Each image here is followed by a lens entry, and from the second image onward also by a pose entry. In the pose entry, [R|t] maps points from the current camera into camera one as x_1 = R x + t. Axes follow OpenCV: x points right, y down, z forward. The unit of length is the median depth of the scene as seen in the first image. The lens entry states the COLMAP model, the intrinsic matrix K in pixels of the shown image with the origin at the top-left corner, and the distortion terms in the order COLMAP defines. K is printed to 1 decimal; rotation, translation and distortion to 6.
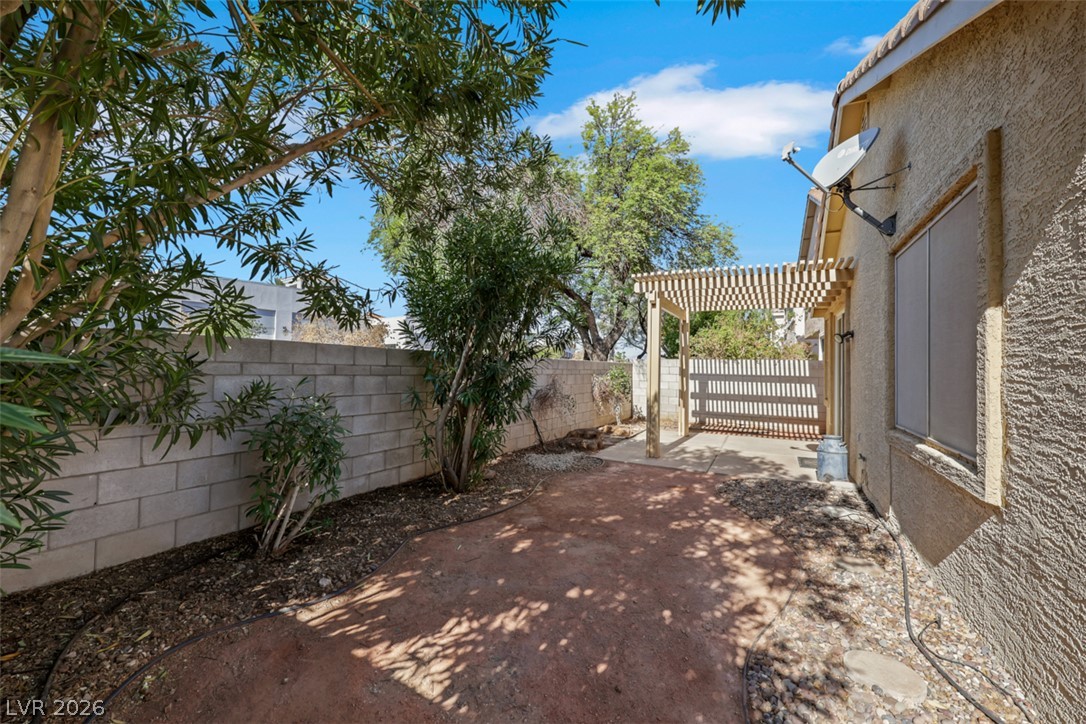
lens RADIAL K [[447.2, 0, 541.4], [0, 447.2, 362.5], [0, 0, 1]] dist [0.001504, -0.000236]
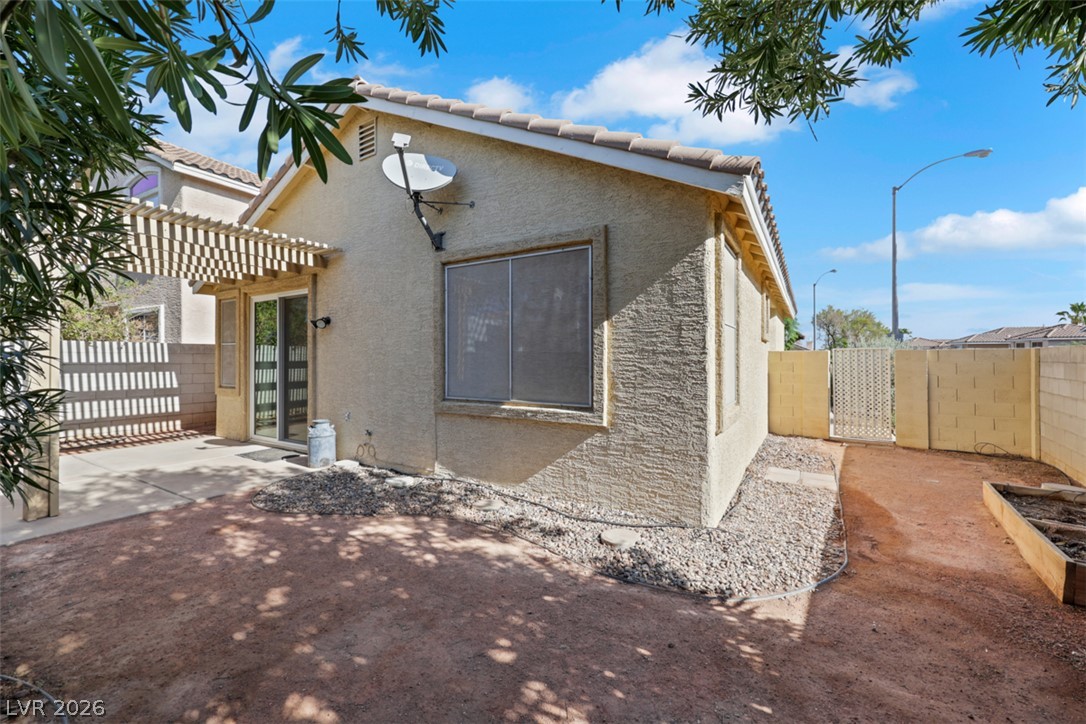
lens RADIAL K [[447.2, 0, 542.6], [0, 447.2, 357.1], [0, 0, 1]] dist [0.001504, -0.000236]
pose [[0.046710, -0.017910, 0.998748, -0.504955], [-0.009802, 0.999783, 0.018387, -0.002897], [-0.998860, -0.010648, 0.046524, 0.680873]]
